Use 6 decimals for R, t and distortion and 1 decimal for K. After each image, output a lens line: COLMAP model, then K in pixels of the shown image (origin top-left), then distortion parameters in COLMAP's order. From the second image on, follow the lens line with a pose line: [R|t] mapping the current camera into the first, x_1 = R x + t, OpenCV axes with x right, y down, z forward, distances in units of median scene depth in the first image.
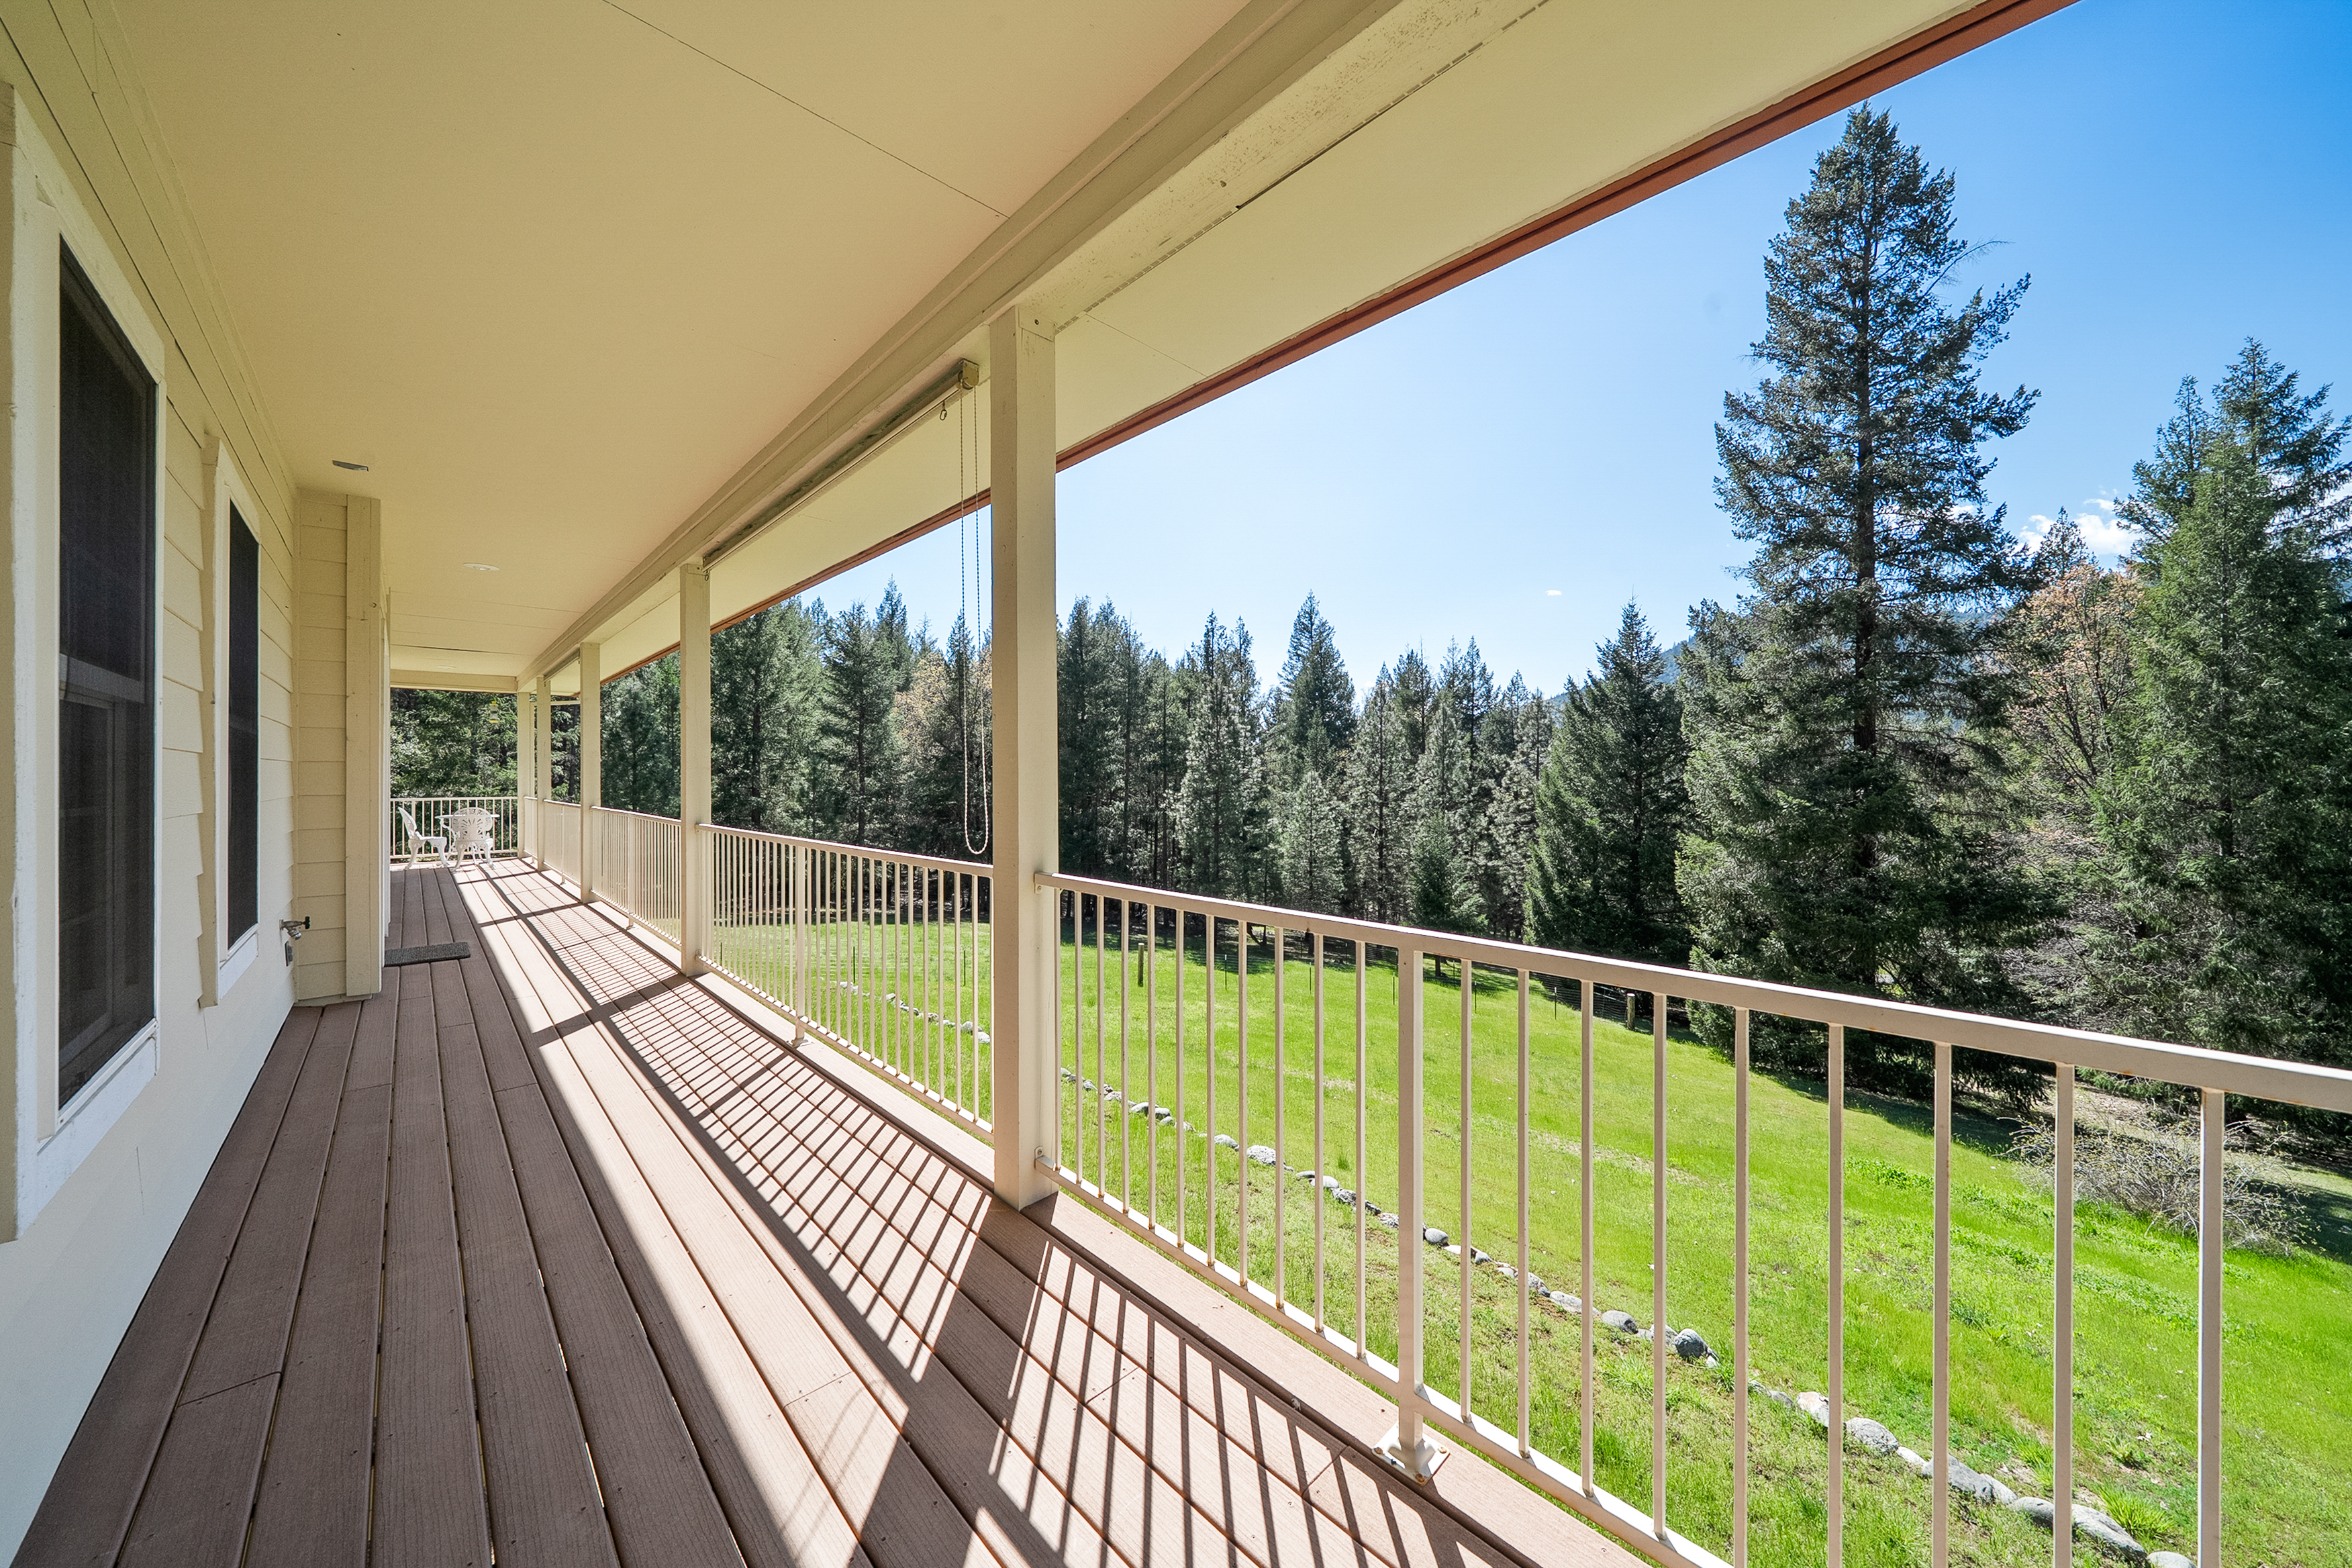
lens RADIAL K [[804.4, 0, 1164.8], [0, 804.4, 770.1], [0, 0, 1]] dist [-0.006538, 0.000256]
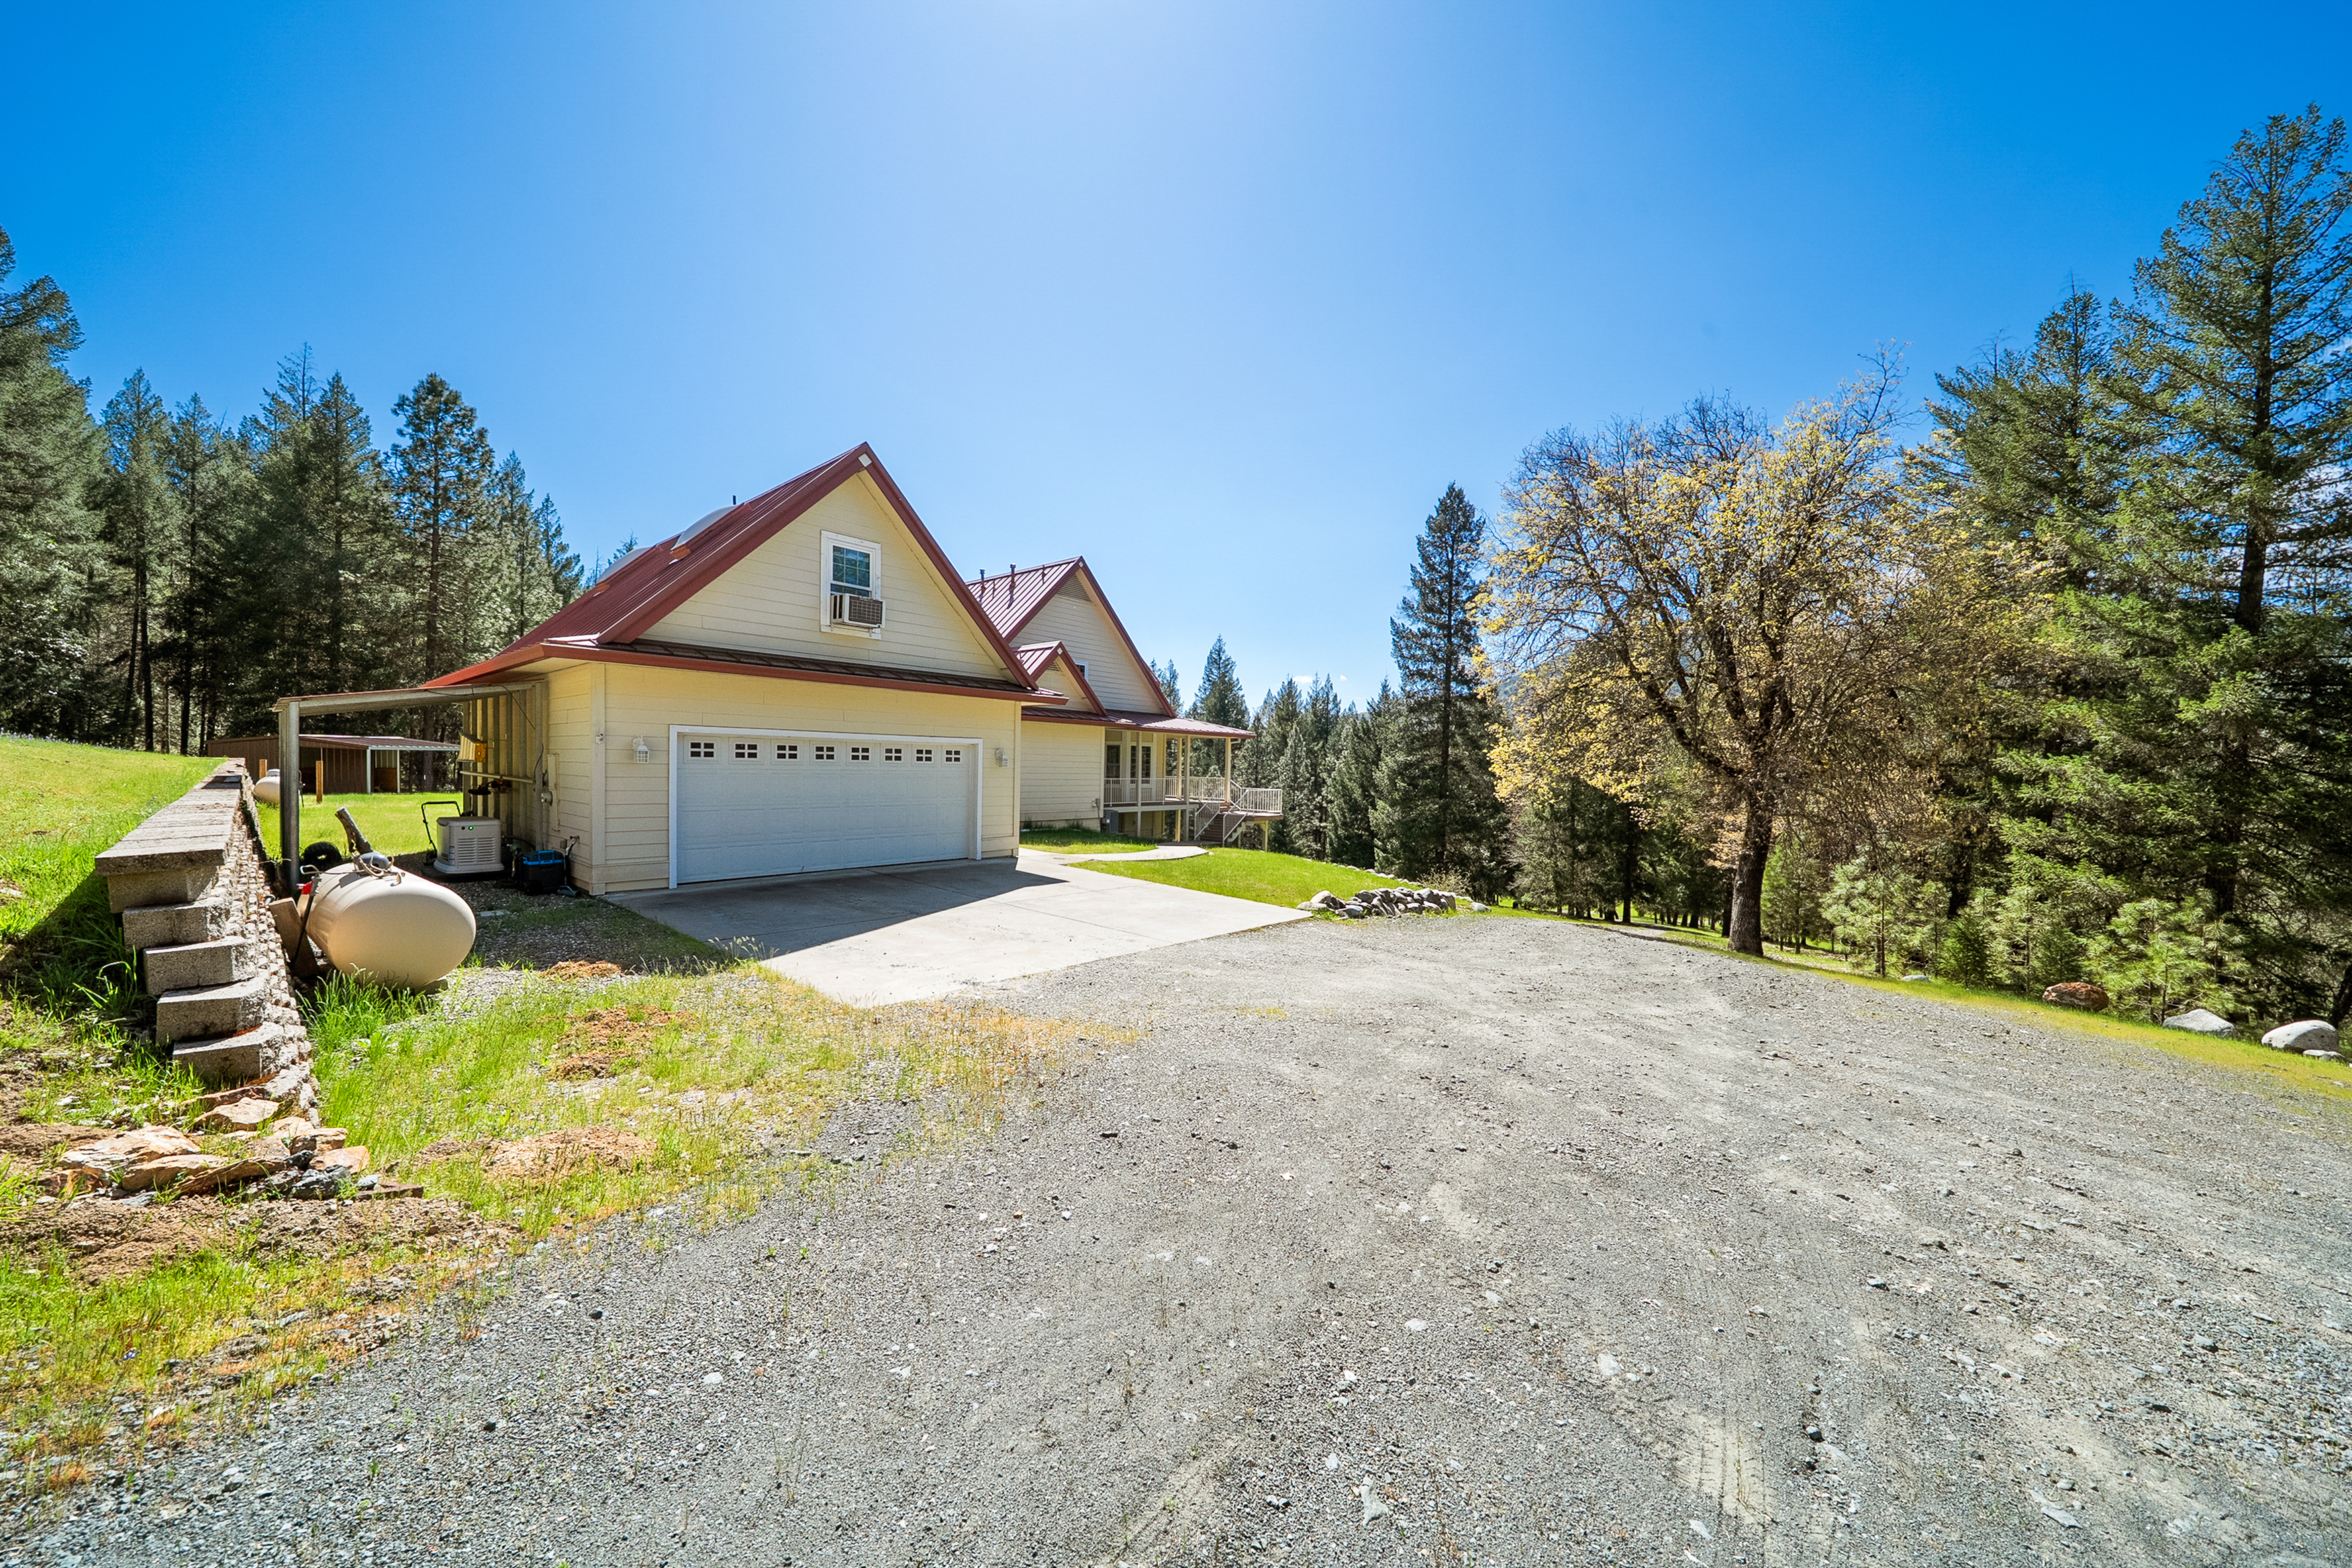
lens RADIAL K [[804.4, 0, 1177.0], [0, 804.4, 783.0], [0, 0, 1]] dist [-0.006538, 0.000256]
pose [[0.992445, 0.018682, 0.121258, -0.115058], [-0.022400, 0.999318, 0.029373, -0.011920], [-0.120627, -0.031867, 0.992186, -0.780761]]
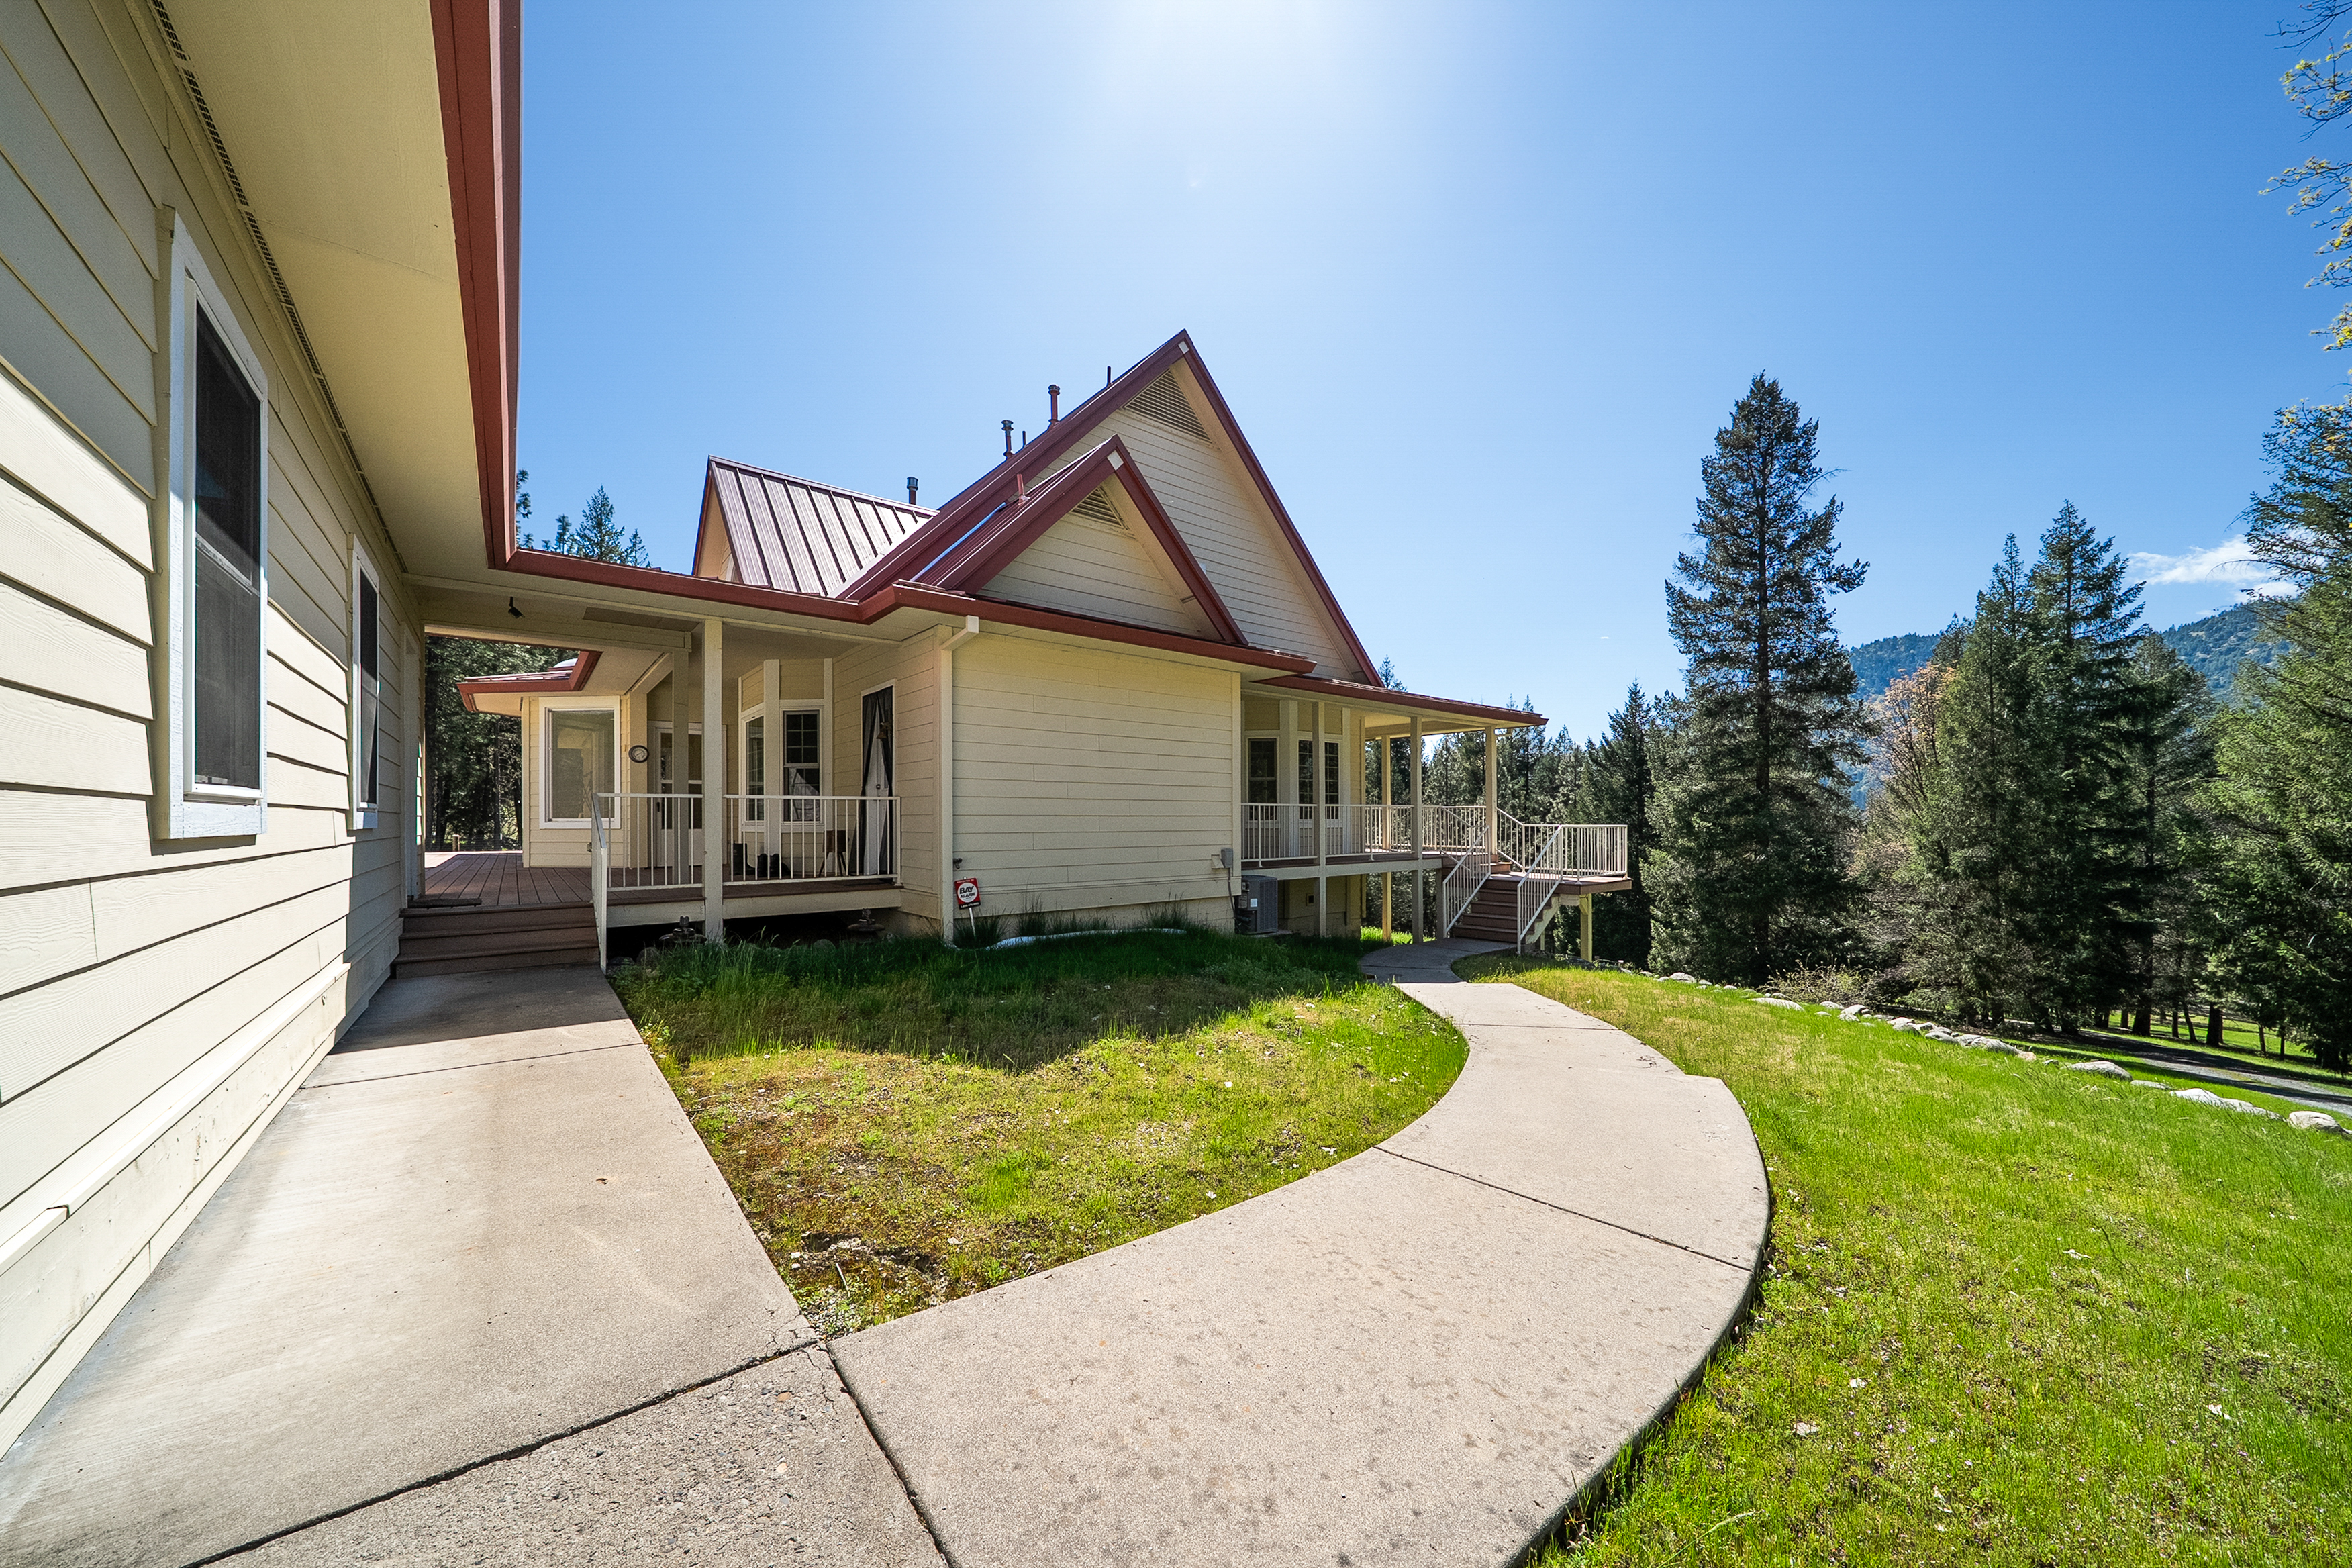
lens RADIAL K [[804.4, 0, 1177.8], [0, 804.4, 812.9], [0, 0, 1]] dist [-0.006538, 0.000256]
pose [[0.998016, -0.002701, -0.062899, -0.098518], [0.002641, 0.999996, -0.001032, 0.009362], [0.062901, 0.000864, 0.998019, -0.390066]]
